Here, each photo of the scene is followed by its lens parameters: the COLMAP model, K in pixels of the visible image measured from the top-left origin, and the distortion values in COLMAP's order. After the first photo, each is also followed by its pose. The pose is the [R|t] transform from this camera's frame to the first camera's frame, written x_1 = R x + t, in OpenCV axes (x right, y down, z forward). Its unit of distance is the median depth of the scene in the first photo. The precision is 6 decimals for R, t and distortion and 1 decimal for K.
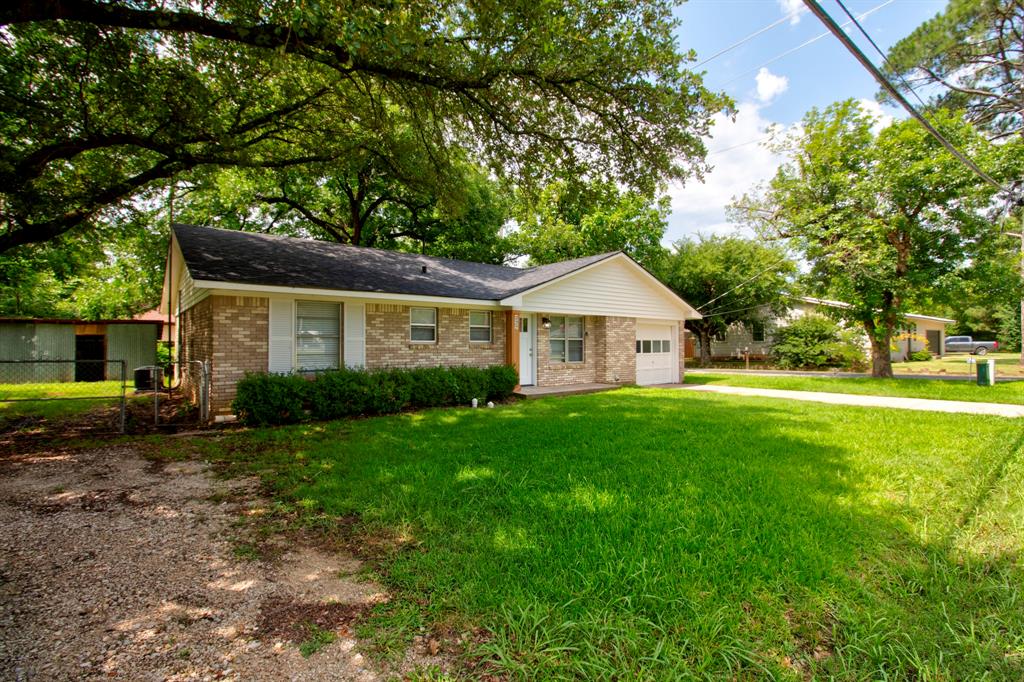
lens RADIAL K [[480.5, 0, 510.2], [0, 480.5, 334.6], [0, 0, 1]] dist [-0.026986, -0.007187]
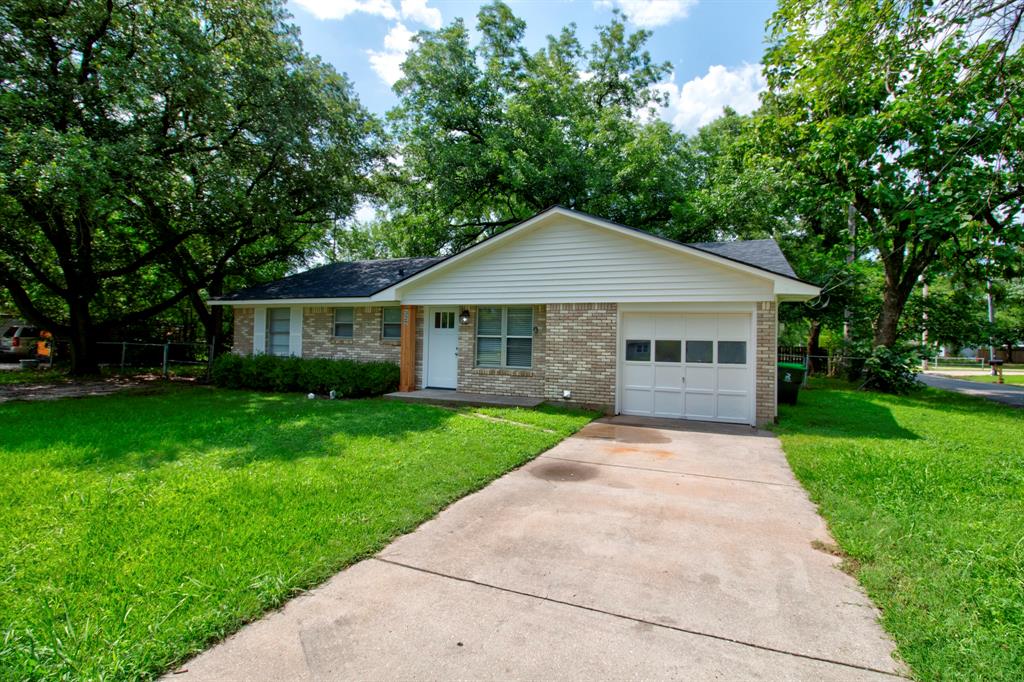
lens RADIAL K [[480.5, 0, 510.2], [0, 480.5, 334.6], [0, 0, 1]] dist [-0.026986, -0.007187]
pose [[0.478716, -0.000460, -0.877970, 0.973224], [-0.001794, 0.999997, -0.001502, 0.008721], [0.877968, 0.002294, 0.478714, 0.768334]]
